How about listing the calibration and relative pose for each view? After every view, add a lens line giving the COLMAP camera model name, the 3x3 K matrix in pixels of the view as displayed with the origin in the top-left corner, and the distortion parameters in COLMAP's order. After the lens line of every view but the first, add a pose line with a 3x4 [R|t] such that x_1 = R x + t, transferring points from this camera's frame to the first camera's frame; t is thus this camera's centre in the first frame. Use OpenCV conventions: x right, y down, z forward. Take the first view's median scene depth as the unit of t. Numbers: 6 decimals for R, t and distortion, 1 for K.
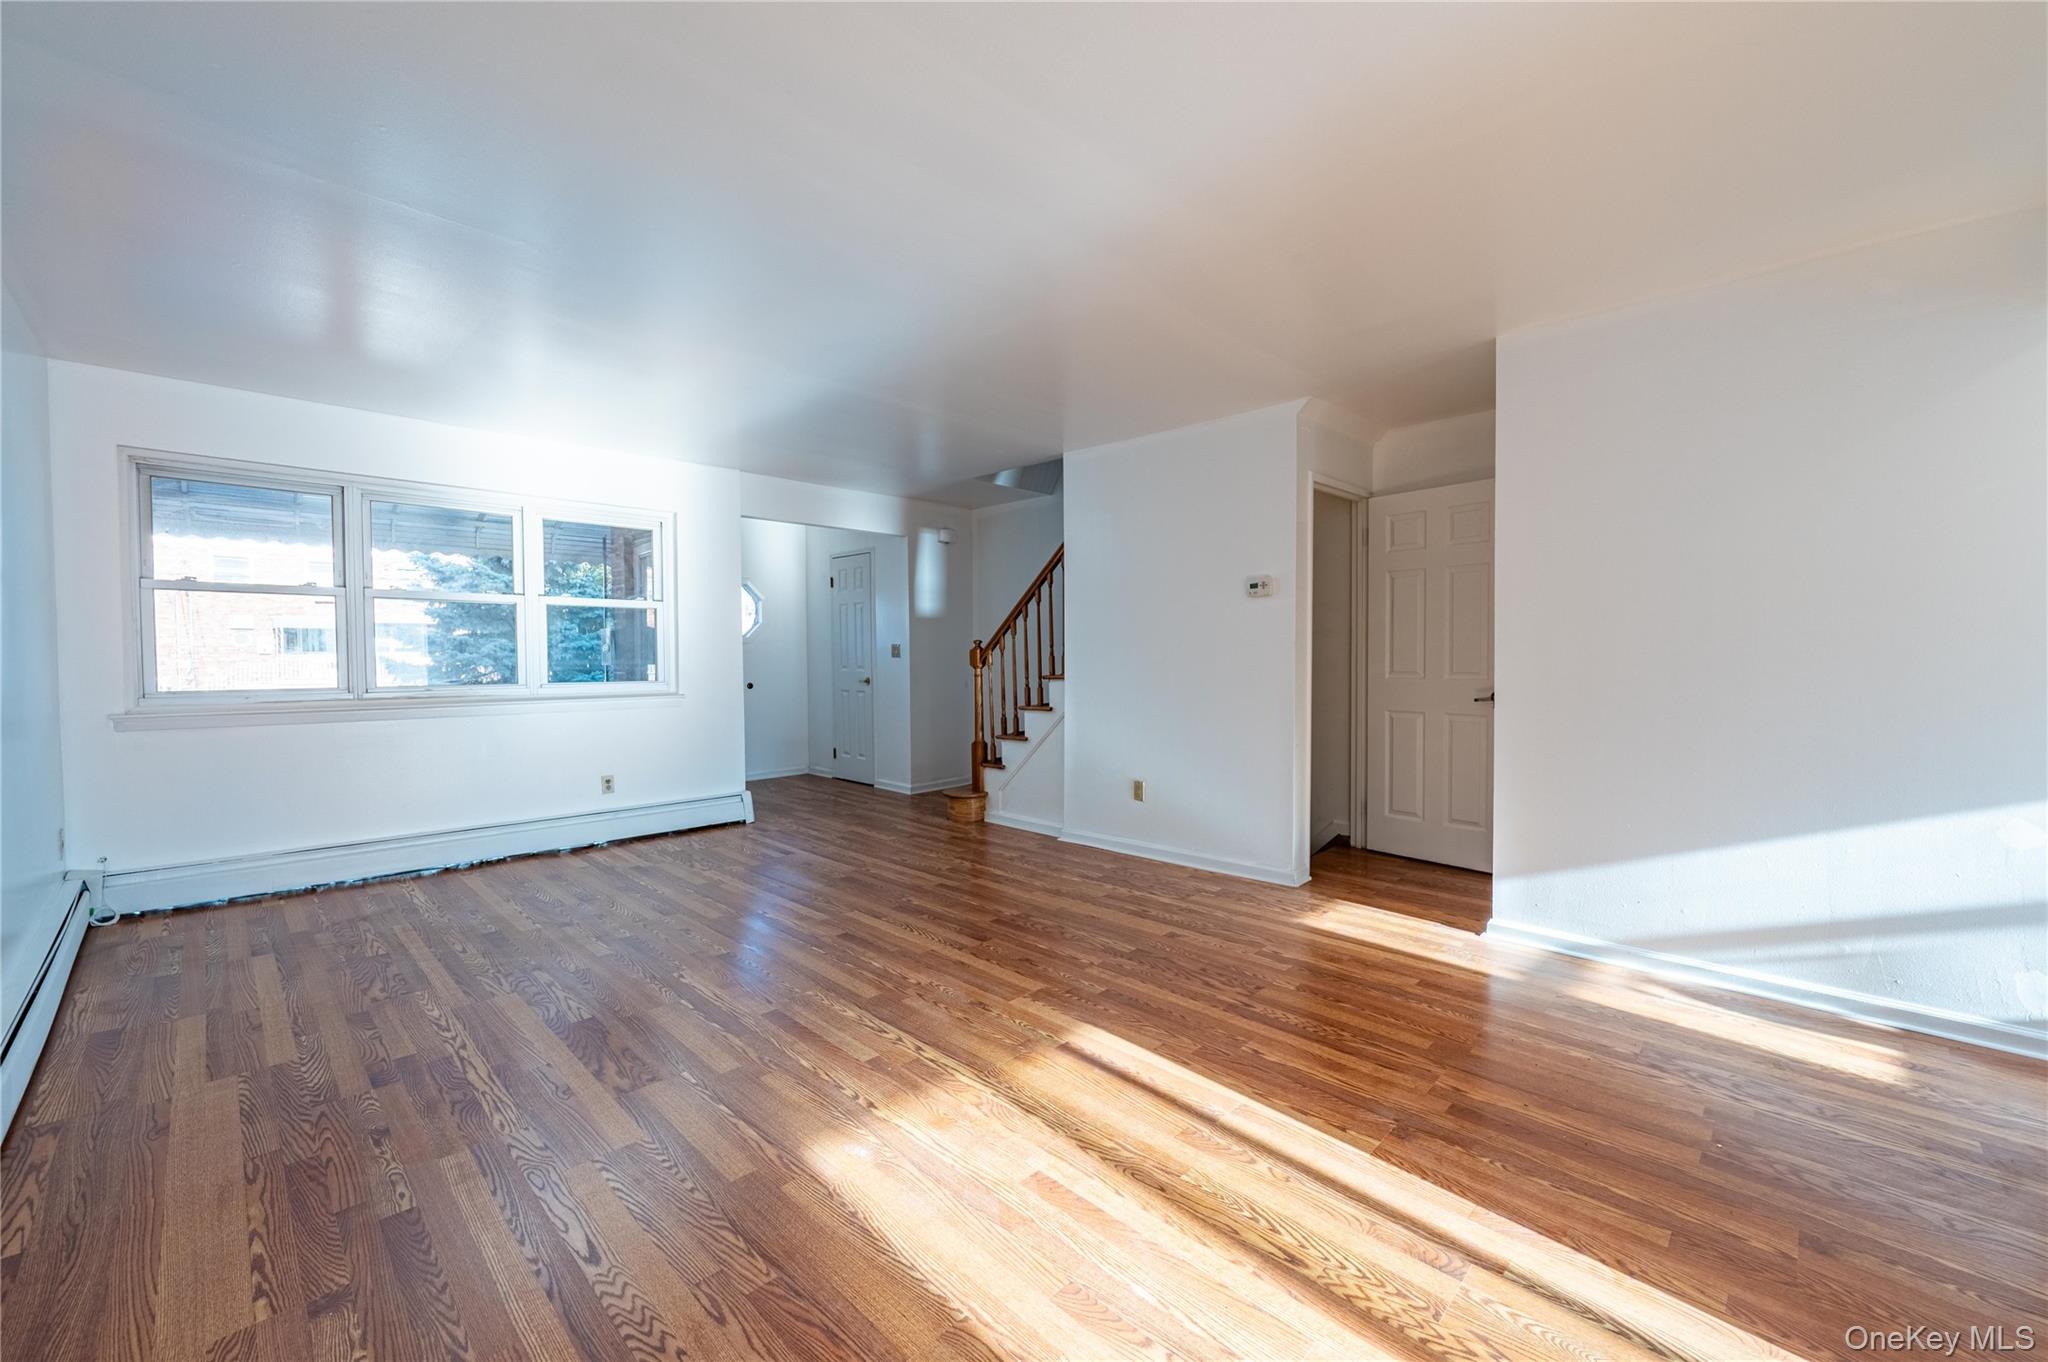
lens RADIAL K [[806.0, 0, 1029.0], [0, 806.0, 678.0], [0, 0, 1]] dist [-0.001881, -0.000077]
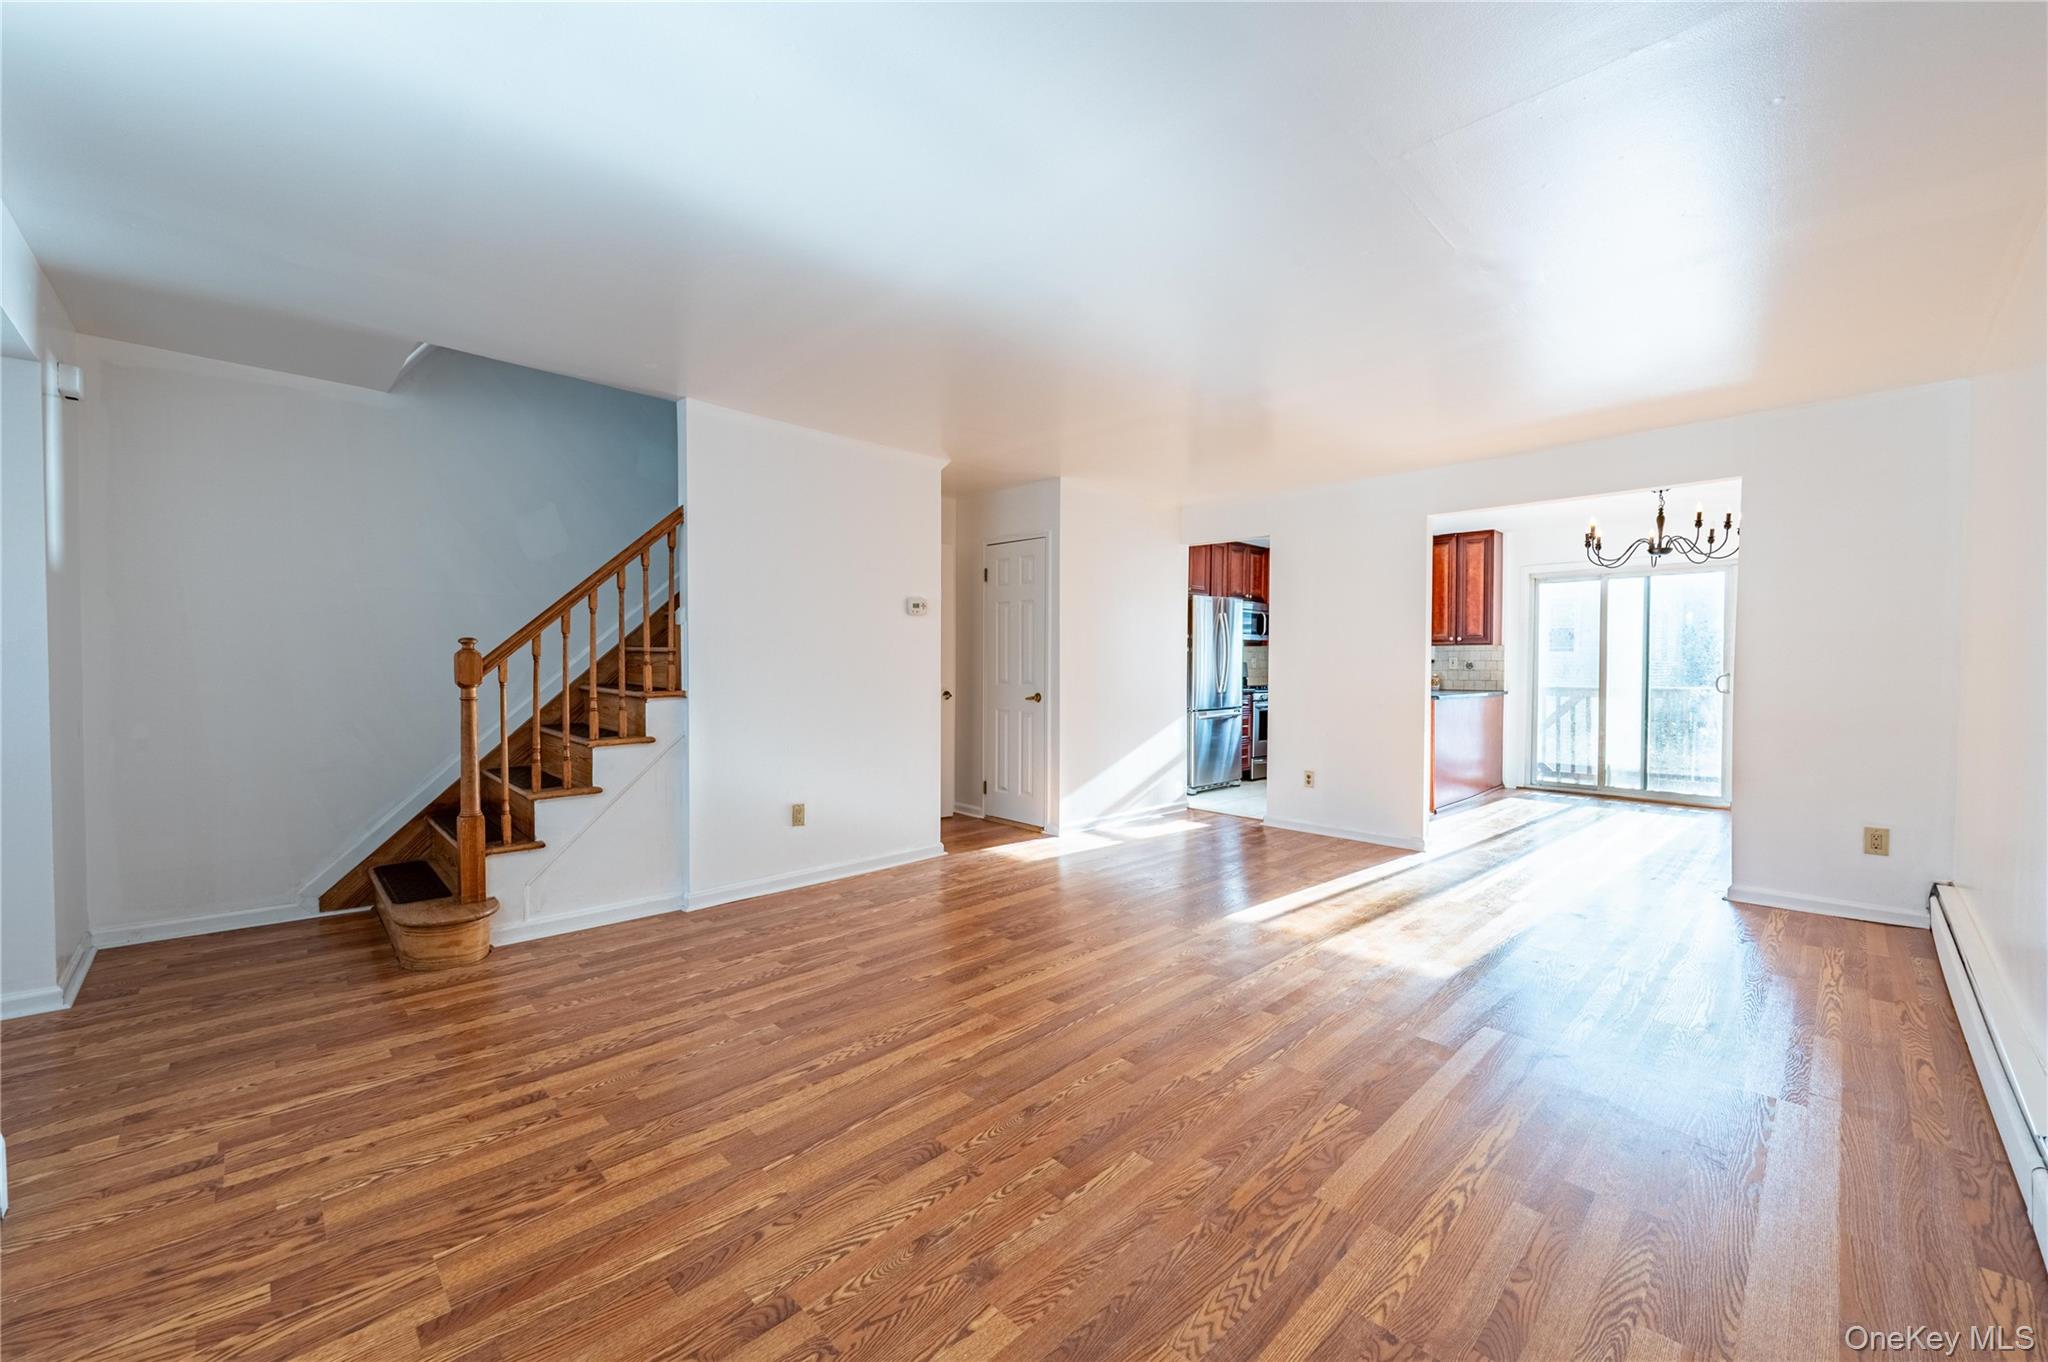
lens RADIAL K [[806.0, 0, 1029.0], [0, 806.0, 678.0], [0, 0, 1]] dist [-0.001881, -0.000077]
pose [[0.014505, -0.013003, 0.999810, -0.780381], [0.024467, 0.999621, 0.012645, -0.019334], [-0.999595, 0.024279, 0.014817, 0.739660]]
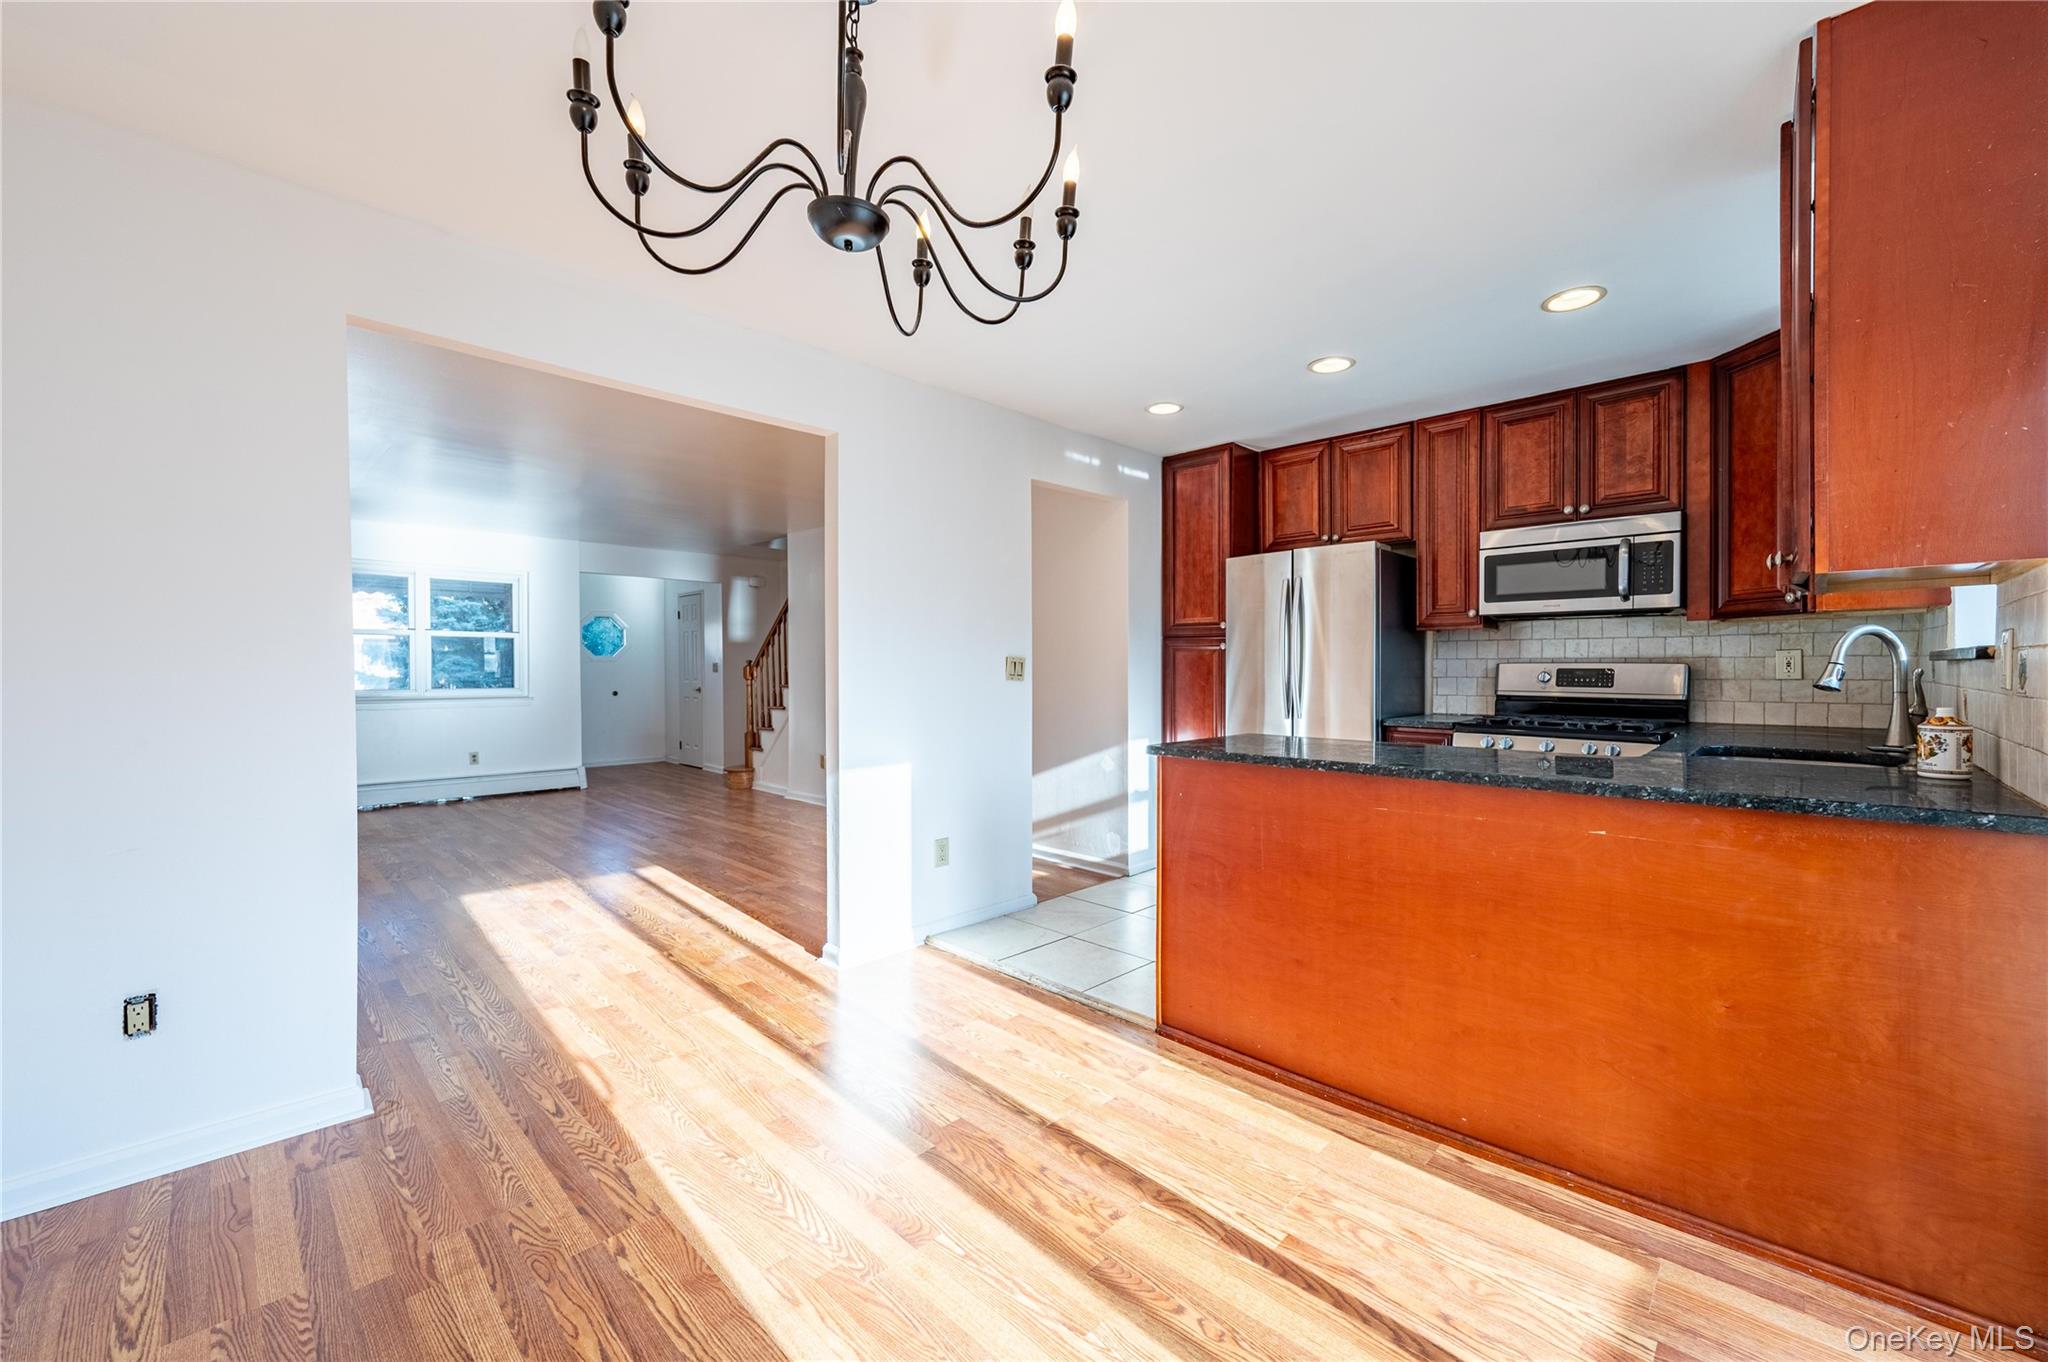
lens RADIAL K [[840.5, 0, 1054.1], [0, 840.5, 670.9], [0, 0, 1]] dist [0.000802, 0.000015]
pose [[0.999961, 0.003506, -0.008074, 0.594005], [-0.003725, 0.999620, -0.027330, 0.012730], [0.007975, 0.027360, 0.999594, -0.571974]]
